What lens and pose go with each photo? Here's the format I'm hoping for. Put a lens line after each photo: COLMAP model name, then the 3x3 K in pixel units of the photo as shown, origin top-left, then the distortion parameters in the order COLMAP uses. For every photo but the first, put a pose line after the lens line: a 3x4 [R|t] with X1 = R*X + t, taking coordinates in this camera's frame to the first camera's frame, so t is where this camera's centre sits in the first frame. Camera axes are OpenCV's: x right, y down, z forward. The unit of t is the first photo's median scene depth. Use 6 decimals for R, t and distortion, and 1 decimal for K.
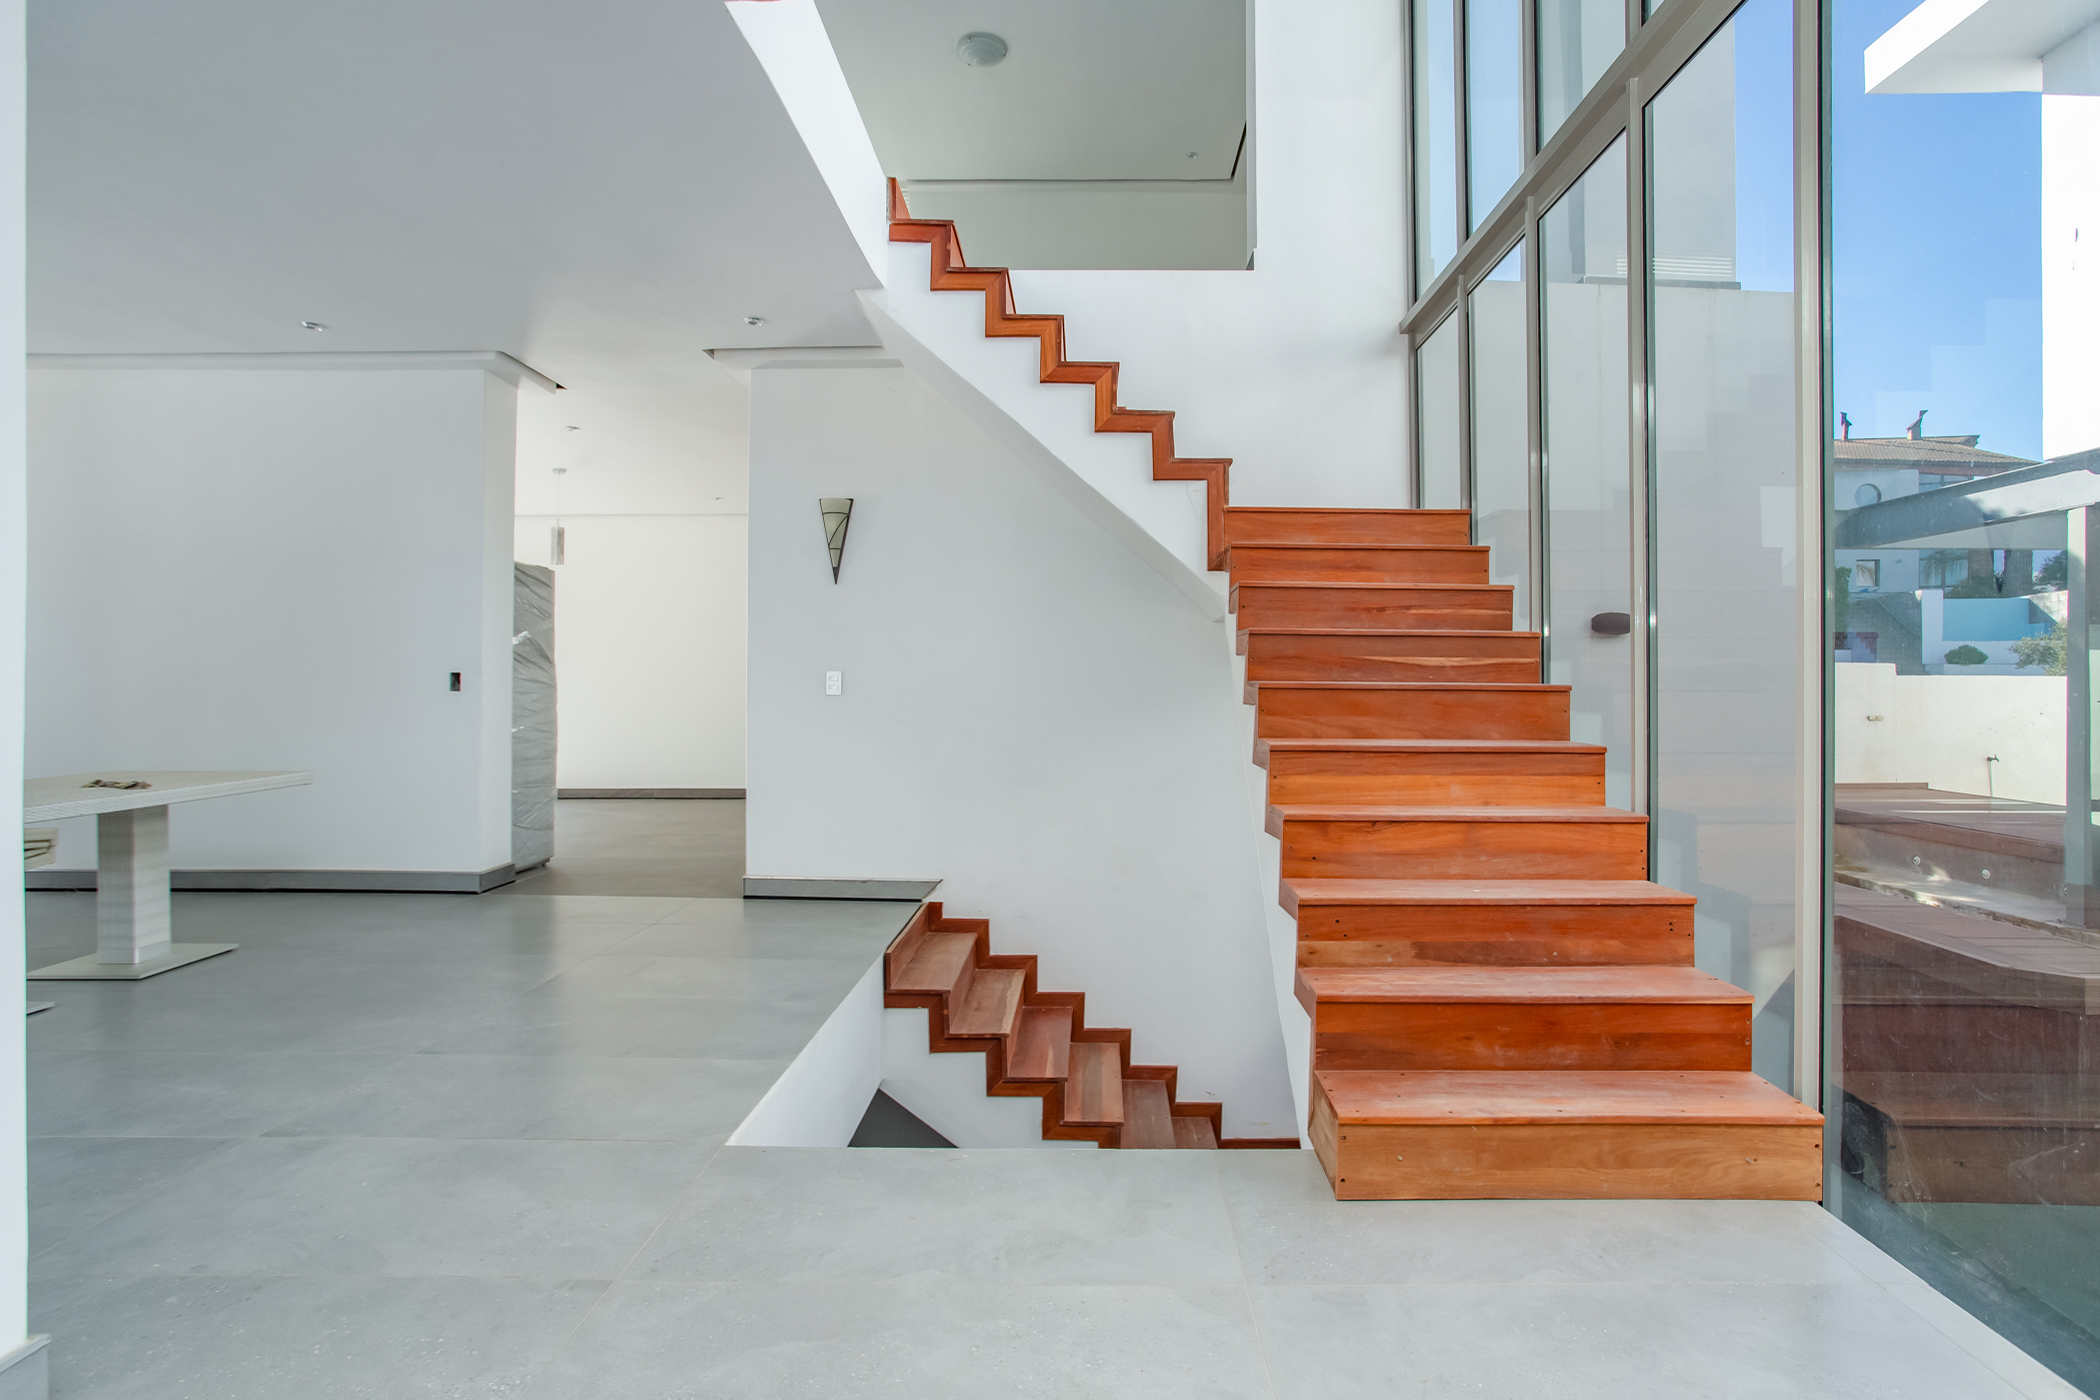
lens RADIAL K [[1057.4, 0, 1042.0], [0, 1057.4, 685.4], [0, 0, 1]] dist [-0.036428, 0.014297]
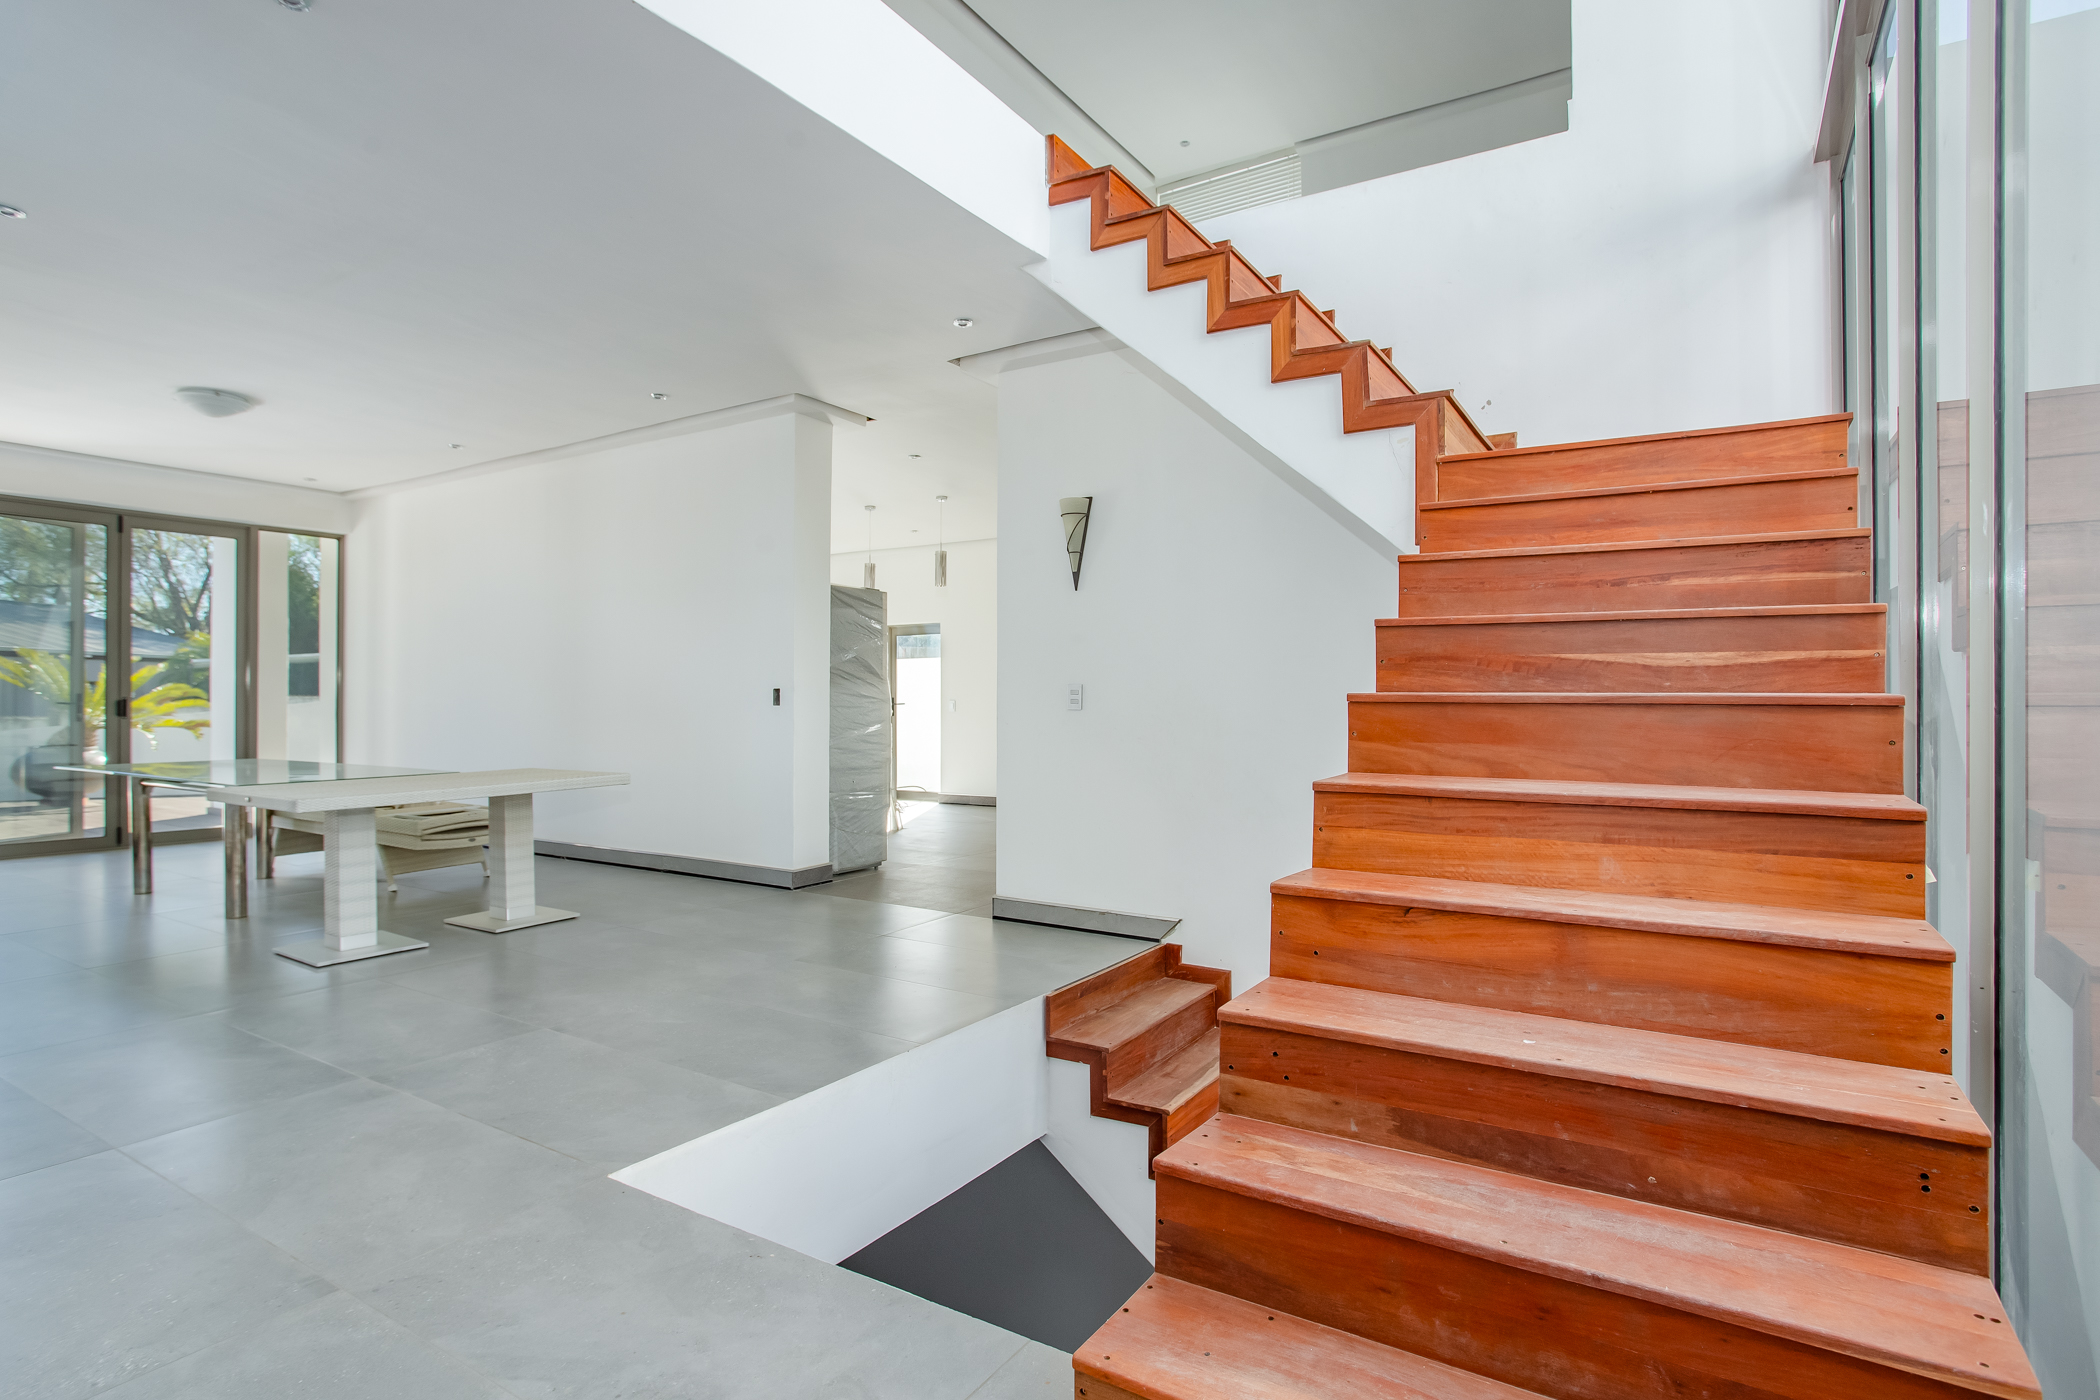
lens RADIAL K [[1057.4, 0, 1027.4], [0, 1057.4, 700.6], [0, 0, 1]] dist [-0.036428, 0.014297]
pose [[0.853209, -0.001421, -0.521567, 0.331160], [0.002103, 0.999998, 0.000716, 0.000632], [0.521565, -0.001708, 0.853210, 0.238193]]
